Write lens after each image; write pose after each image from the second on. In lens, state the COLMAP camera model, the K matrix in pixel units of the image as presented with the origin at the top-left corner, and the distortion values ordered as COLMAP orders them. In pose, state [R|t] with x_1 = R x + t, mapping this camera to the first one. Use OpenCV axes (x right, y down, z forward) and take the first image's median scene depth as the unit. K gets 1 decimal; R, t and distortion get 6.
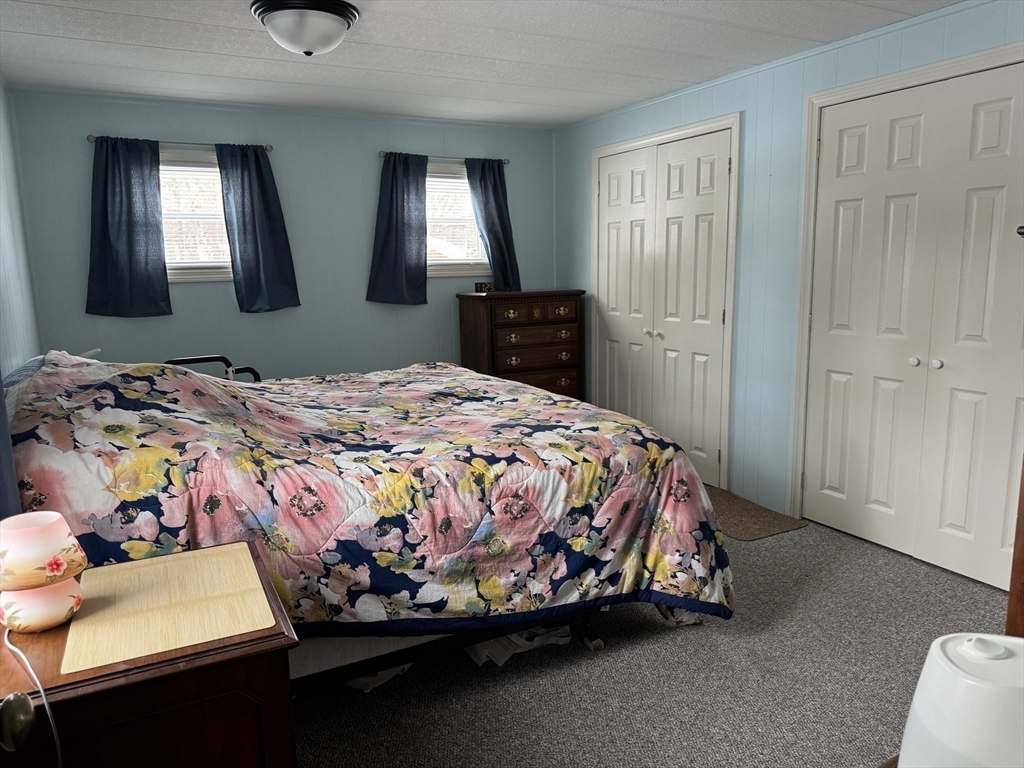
lens RADIAL K [[722.0, 0, 515.3], [0, 722.0, 386.7], [0, 0, 1]] dist [0.005324, -0.032124]
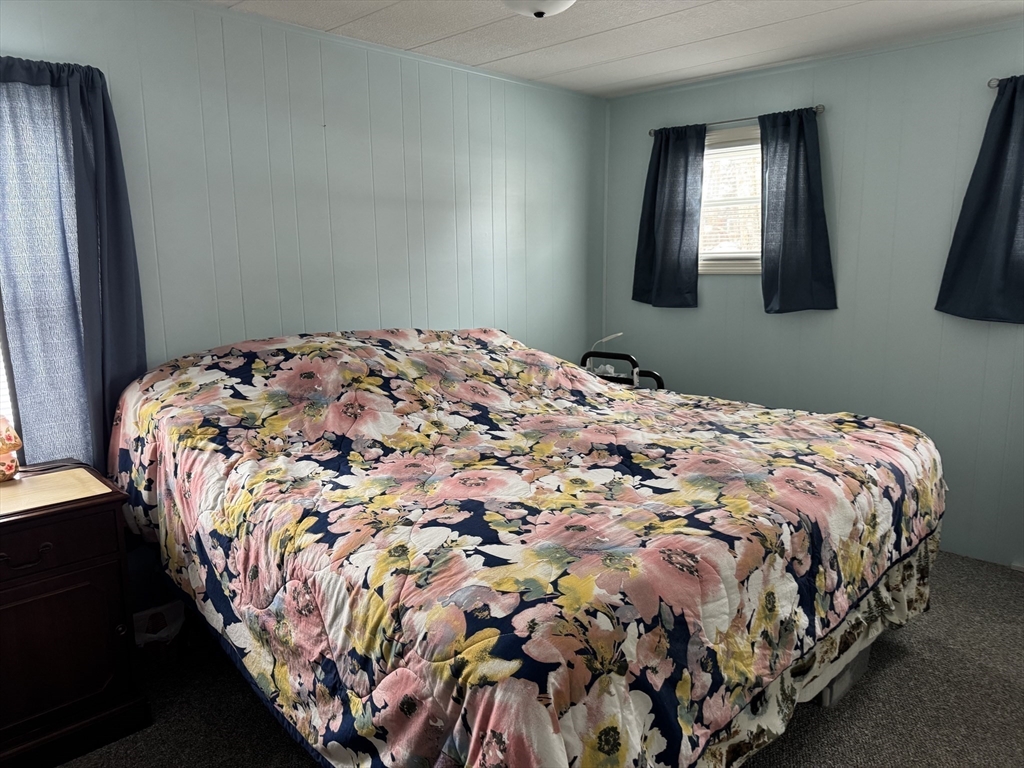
lens RADIAL K [[722.0, 0, 515.1], [0, 722.0, 378.8], [0, 0, 1]] dist [0.005324, -0.032124]
pose [[0.285352, 0.173948, -0.942505, 0.578710], [-0.156305, 0.978673, 0.133300, -0.150233], [0.945591, 0.109280, 0.306456, 0.759909]]
